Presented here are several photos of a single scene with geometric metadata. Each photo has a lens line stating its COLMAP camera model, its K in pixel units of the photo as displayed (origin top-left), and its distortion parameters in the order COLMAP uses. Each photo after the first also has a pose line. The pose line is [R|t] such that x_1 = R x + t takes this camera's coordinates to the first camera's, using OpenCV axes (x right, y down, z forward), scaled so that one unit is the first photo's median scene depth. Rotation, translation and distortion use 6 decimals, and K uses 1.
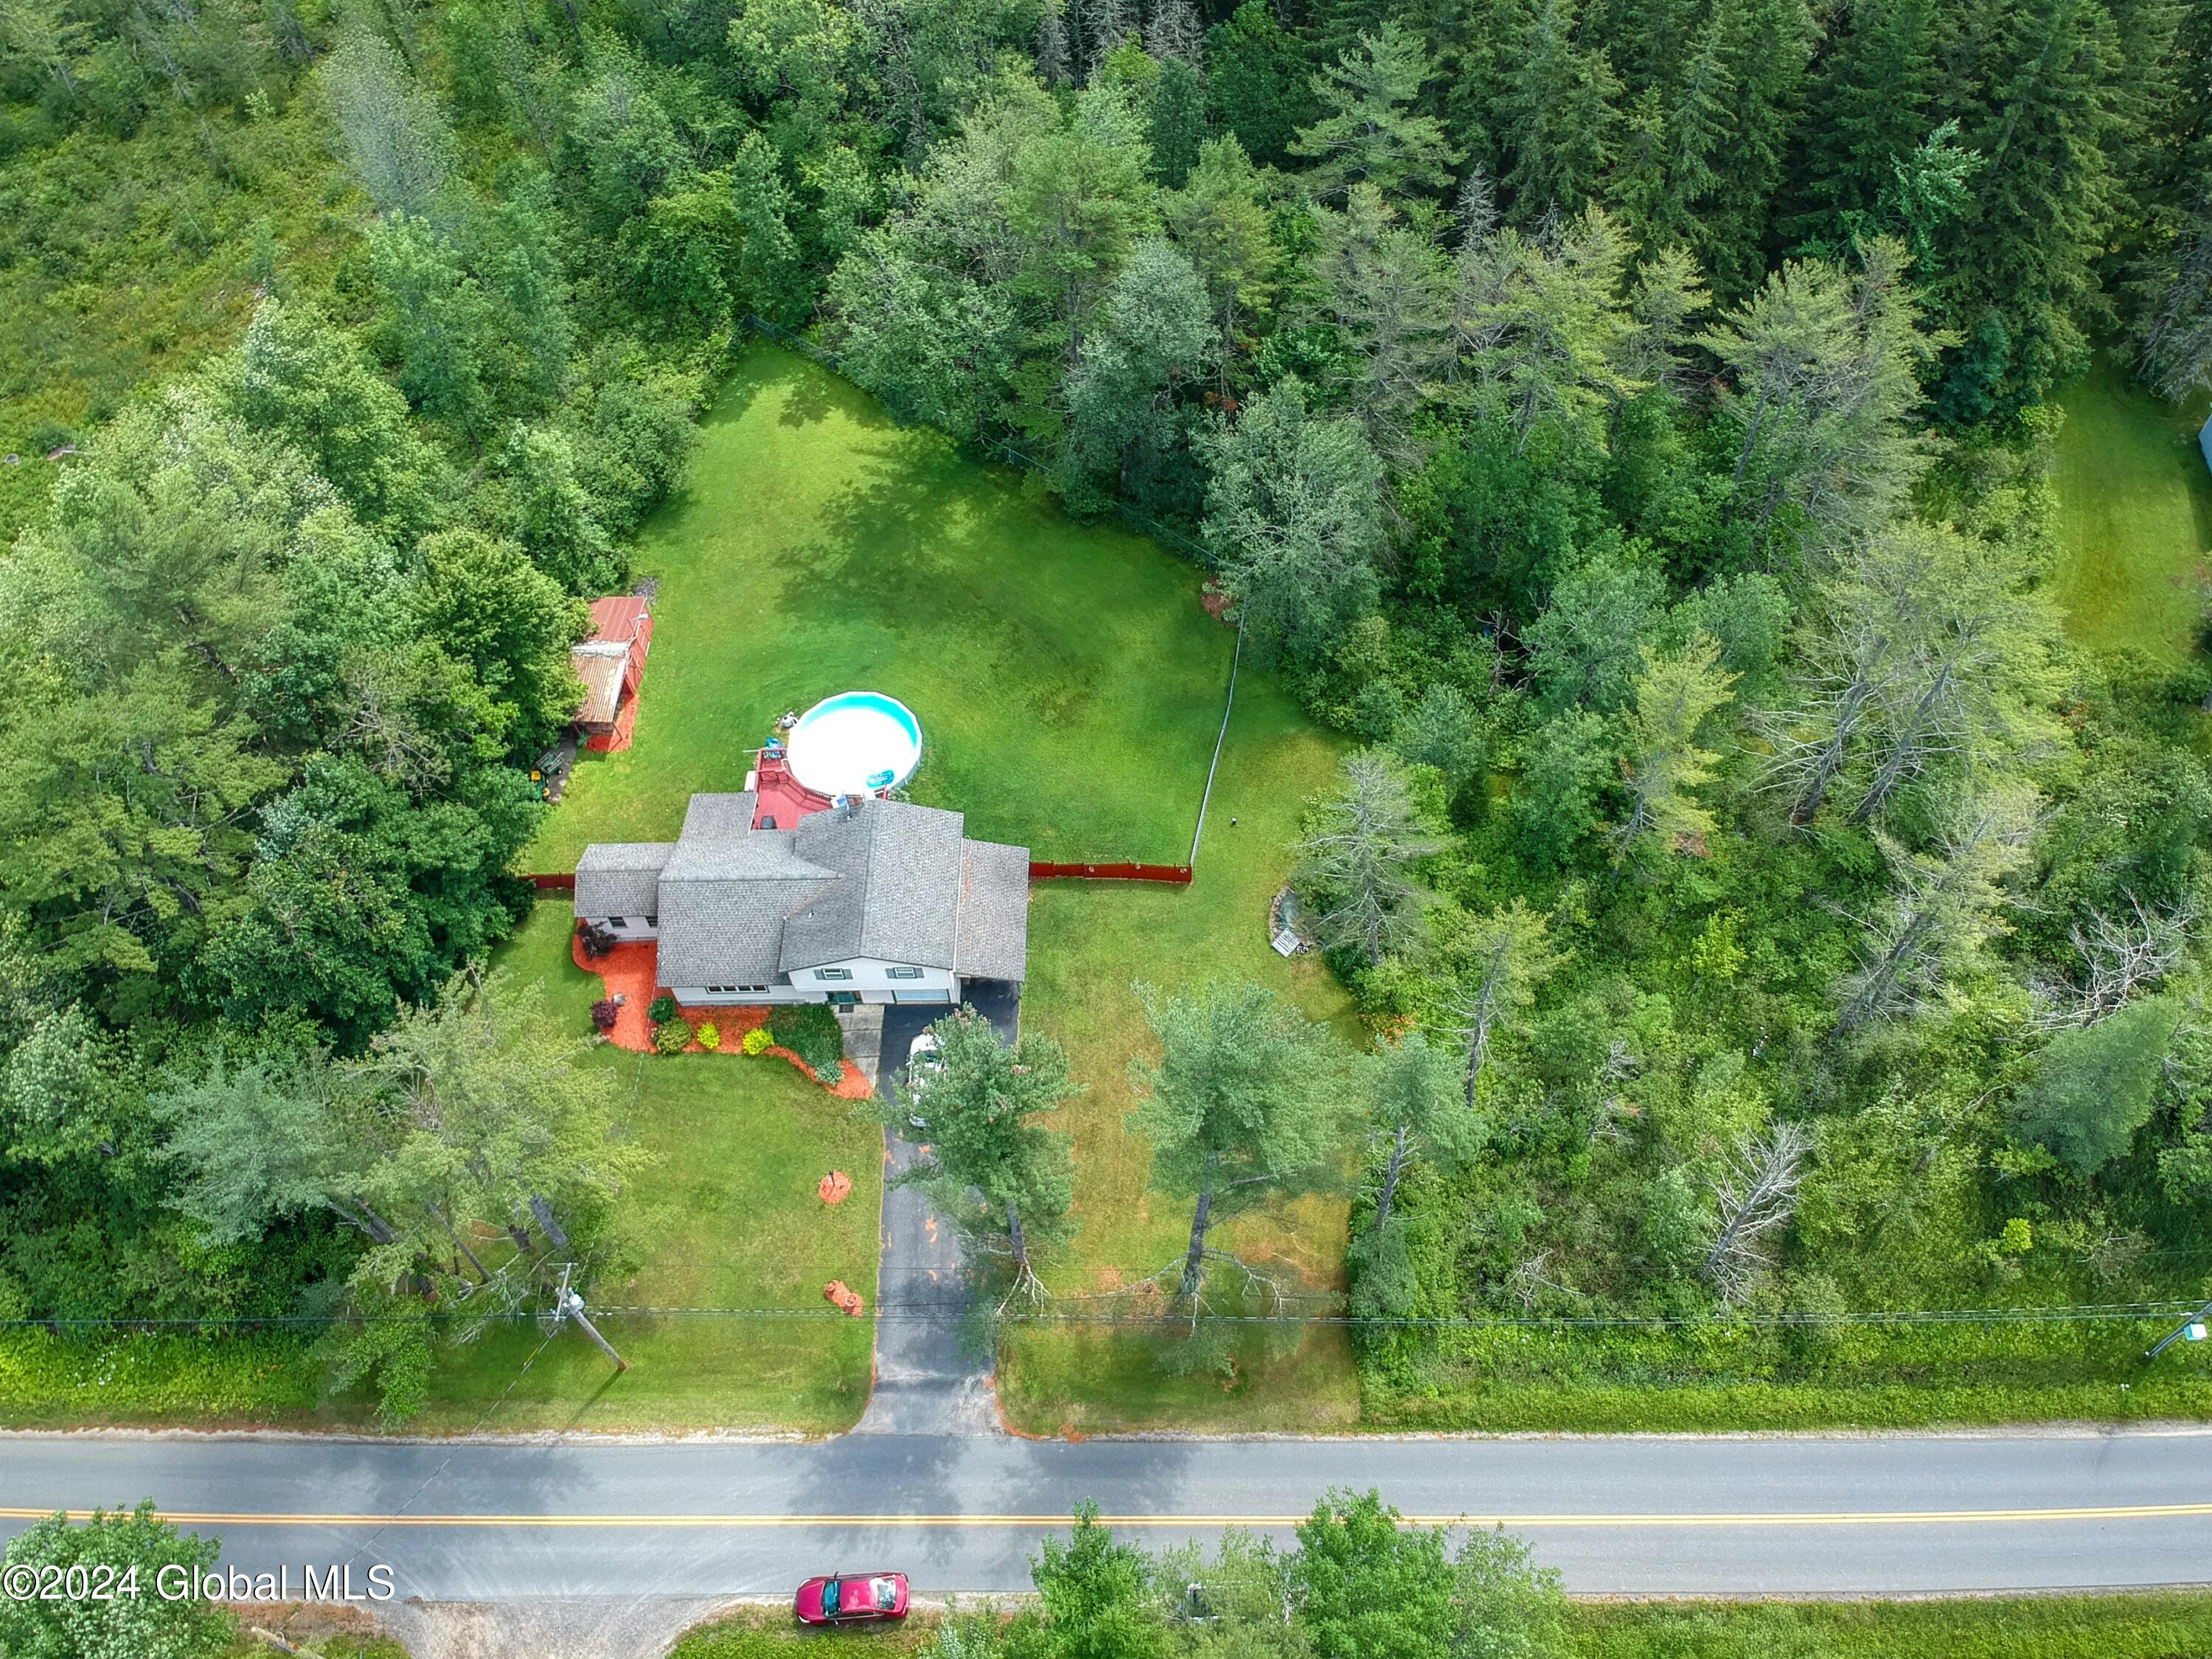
lens RADIAL K [[1797.9, 0, 1058.3], [0, 1797.9, 842.5], [0, 0, 1]] dist [0.094496, -0.178727]
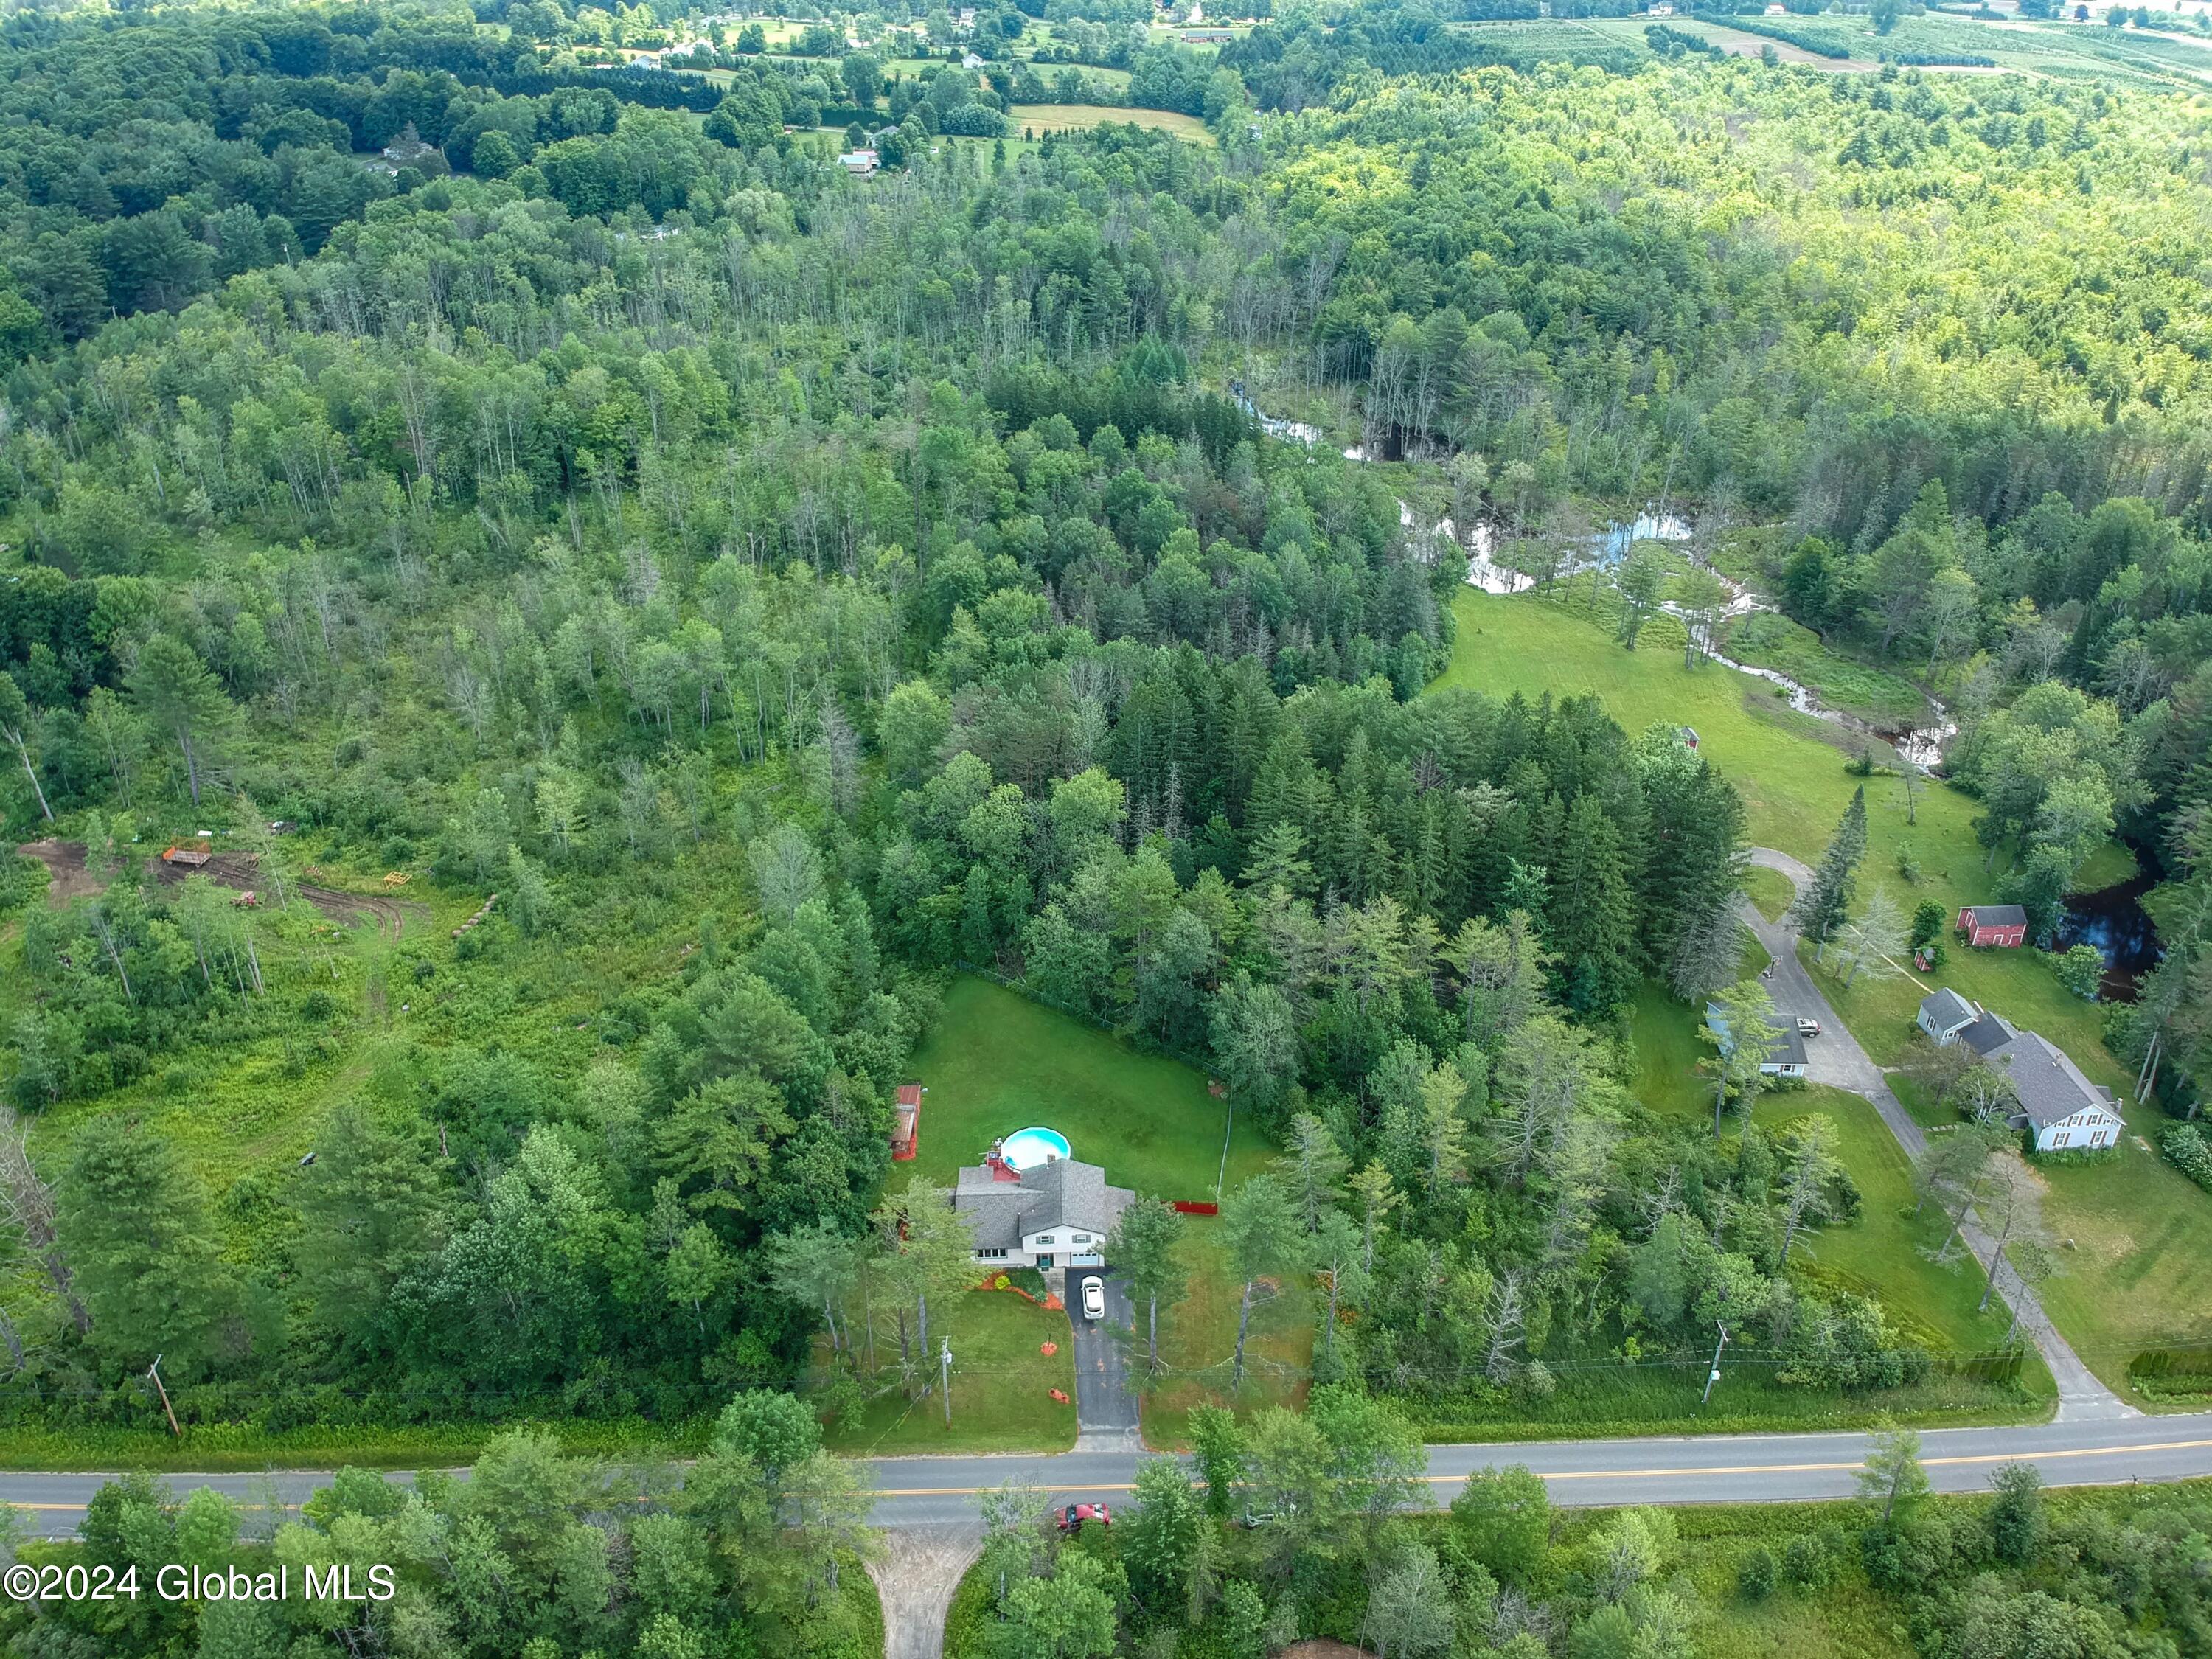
lens RADIAL K [[1635.3, 0, 1074.6], [0, 1635.3, 824.7], [0, 0, 1]] dist [0.073677, -0.135461]
pose [[0.998078, 0.015993, 0.059867, -0.194325], [0.011639, 0.900538, -0.434621, 0.418418], [-0.060863, 0.434482, 0.898622, -0.775429]]
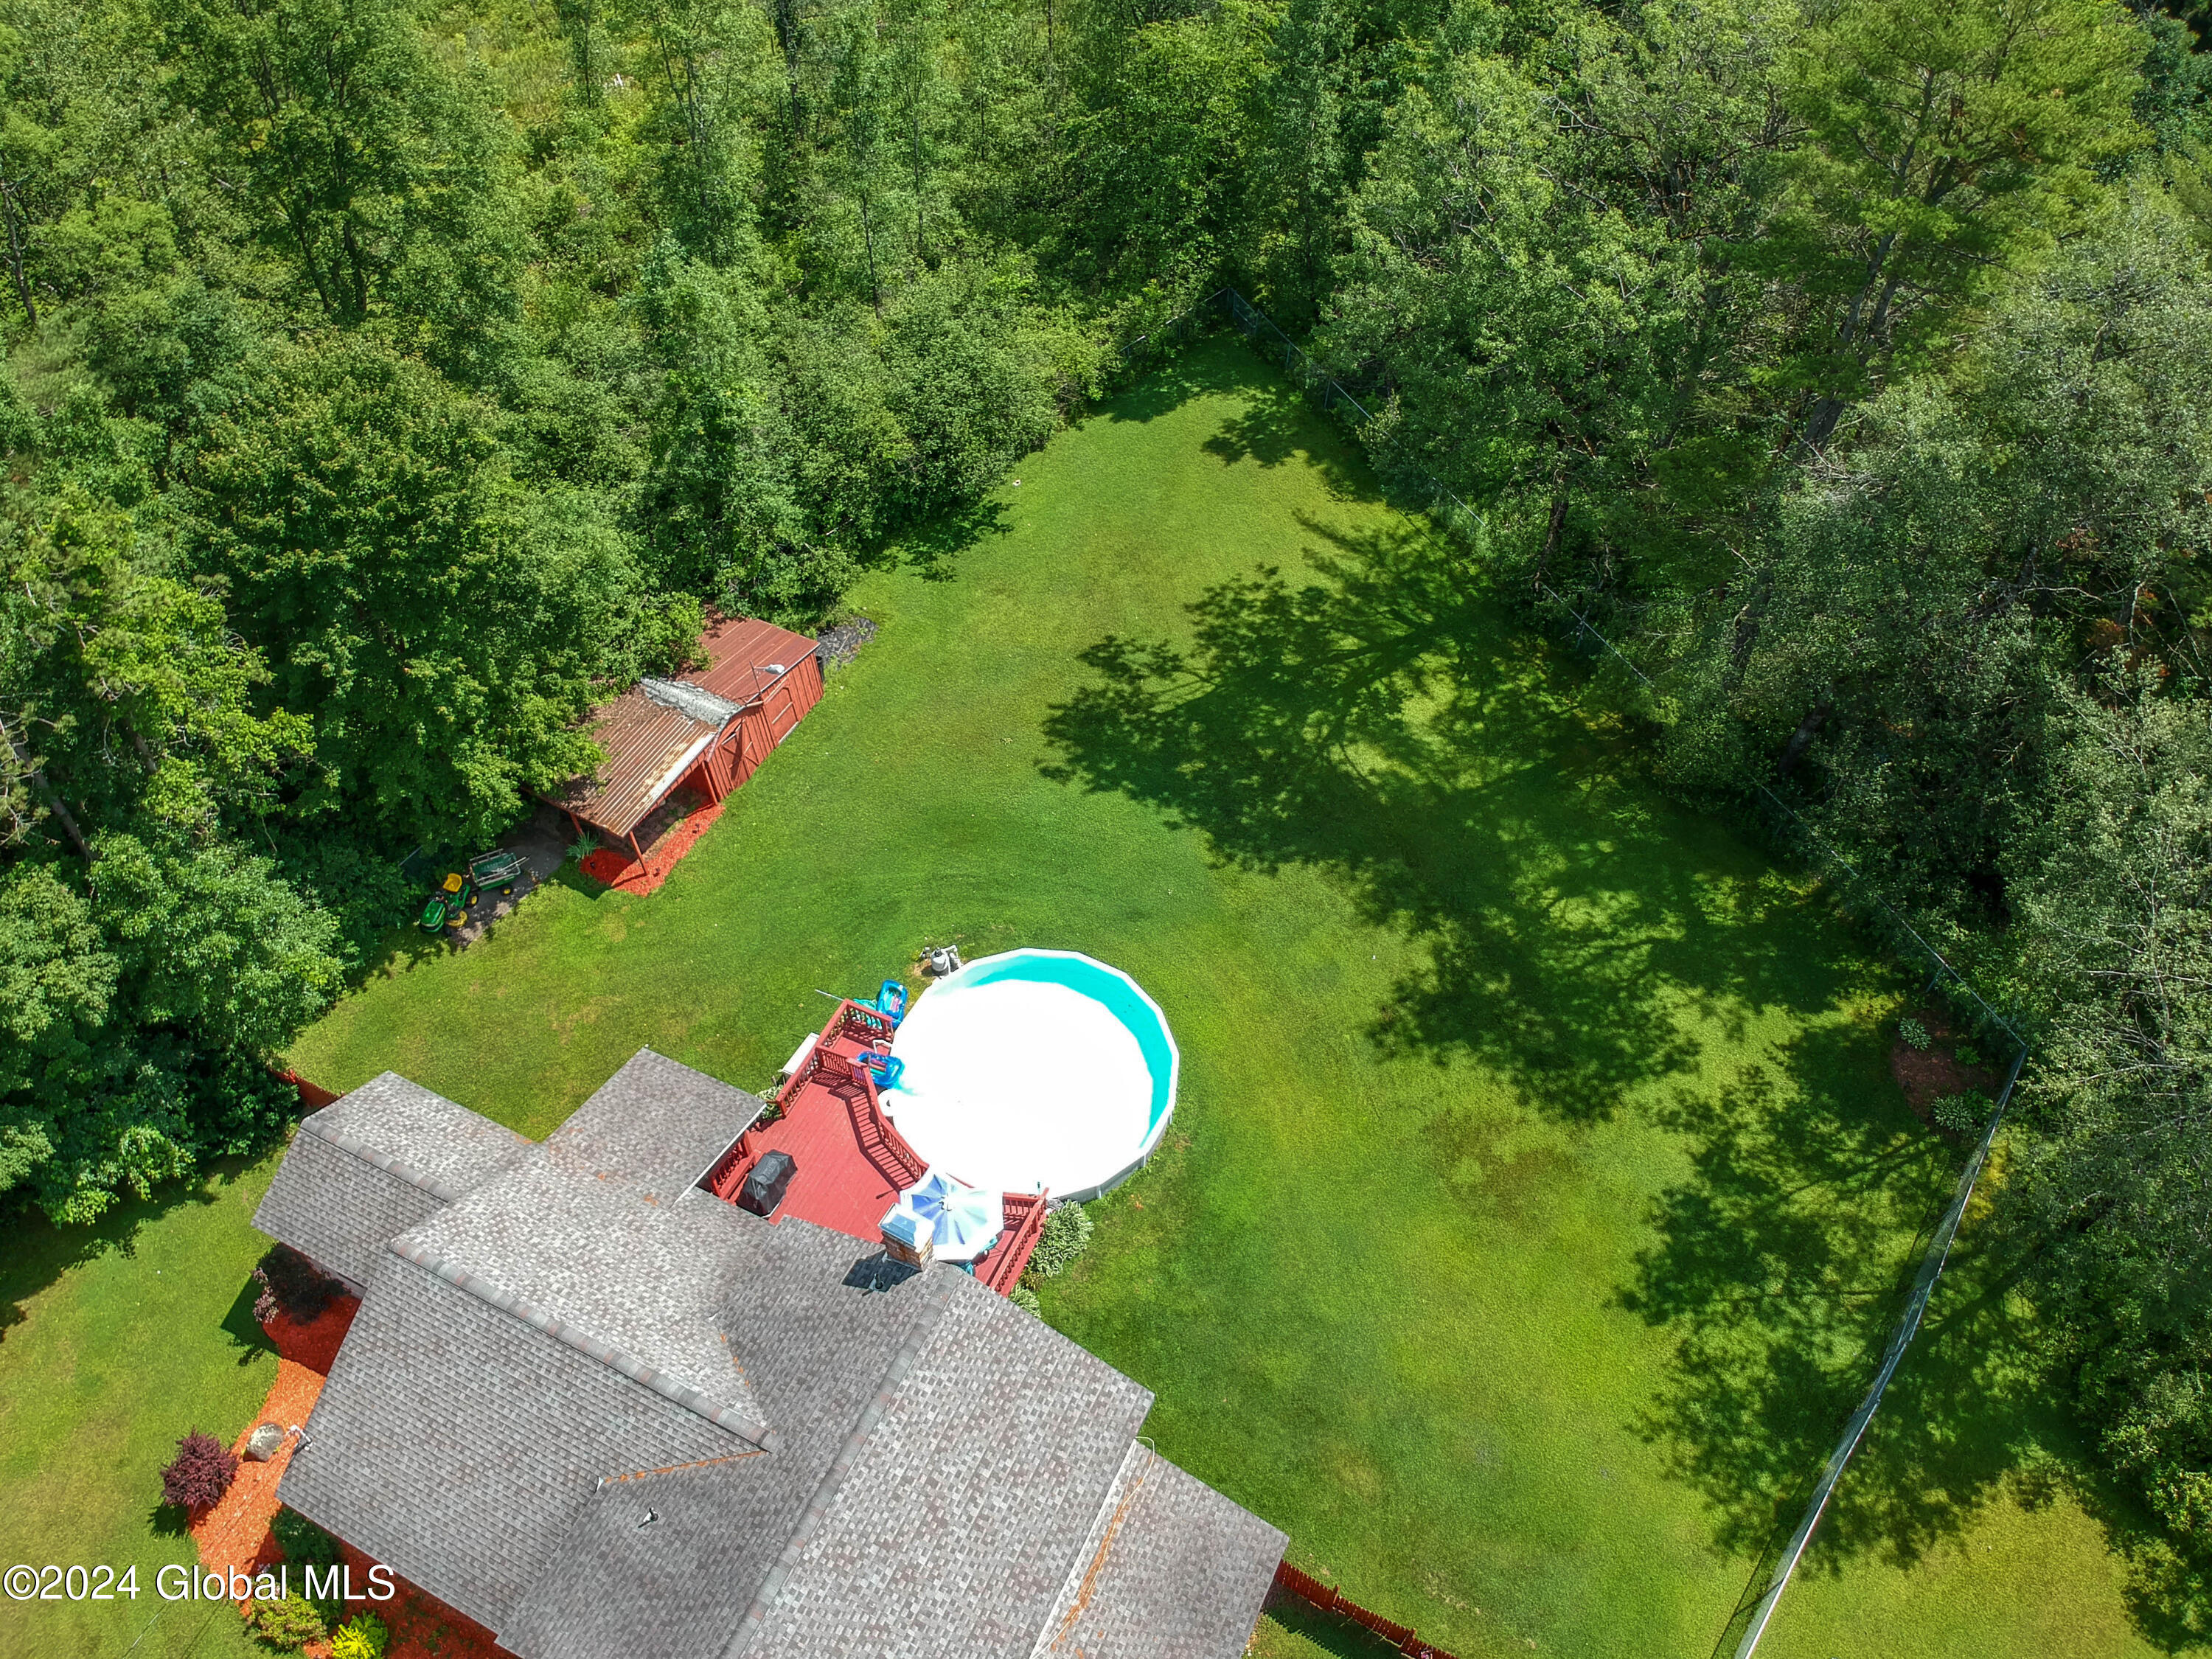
lens RADIAL K [[1802.6, 0, 1106.0], [0, 1802.6, 829.5], [0, 0, 1]] dist [-0.134631, -0.214188]
pose [[0.915596, 0.330245, -0.229395, -0.016441], [-0.355506, 0.931409, -0.078062, -0.085205], [0.187881, 0.153024, 0.970198, 0.604418]]
